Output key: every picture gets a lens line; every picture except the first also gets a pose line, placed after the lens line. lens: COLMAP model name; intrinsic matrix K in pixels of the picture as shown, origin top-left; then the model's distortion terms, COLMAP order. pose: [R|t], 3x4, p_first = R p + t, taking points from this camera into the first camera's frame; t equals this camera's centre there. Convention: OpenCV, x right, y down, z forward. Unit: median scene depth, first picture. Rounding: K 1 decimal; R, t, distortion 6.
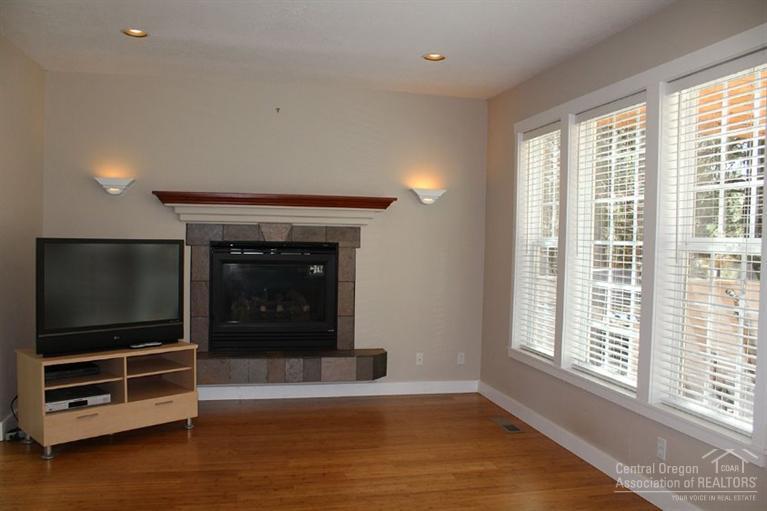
lens RADIAL K [[634.3, 0, 380.4], [0, 634.3, 255.6], [0, 0, 1]] dist [-0.125127, 0.065117]
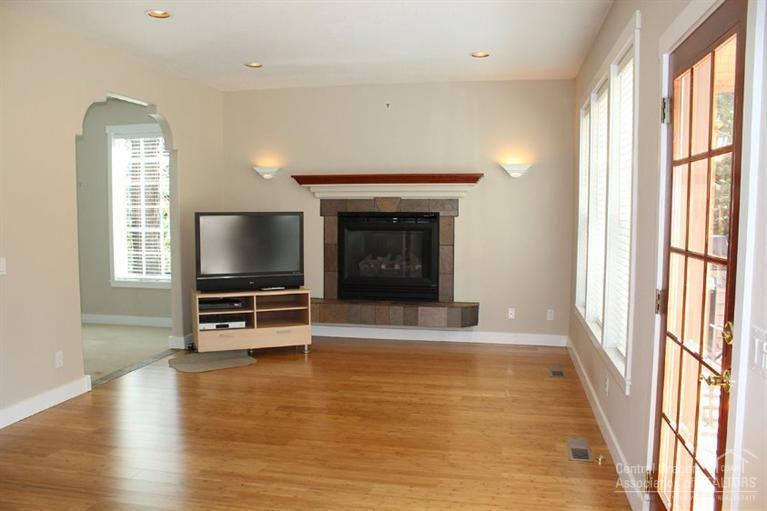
lens RADIAL K [[634.3, 0, 381.3], [0, 634.3, 255.0], [0, 0, 1]] dist [-0.125127, 0.065117]
pose [[0.911914, 0.011850, -0.410210, 0.349207], [0.005878, 0.999103, 0.041929, 0.009700], [0.410339, -0.040647, 0.911027, -0.147553]]
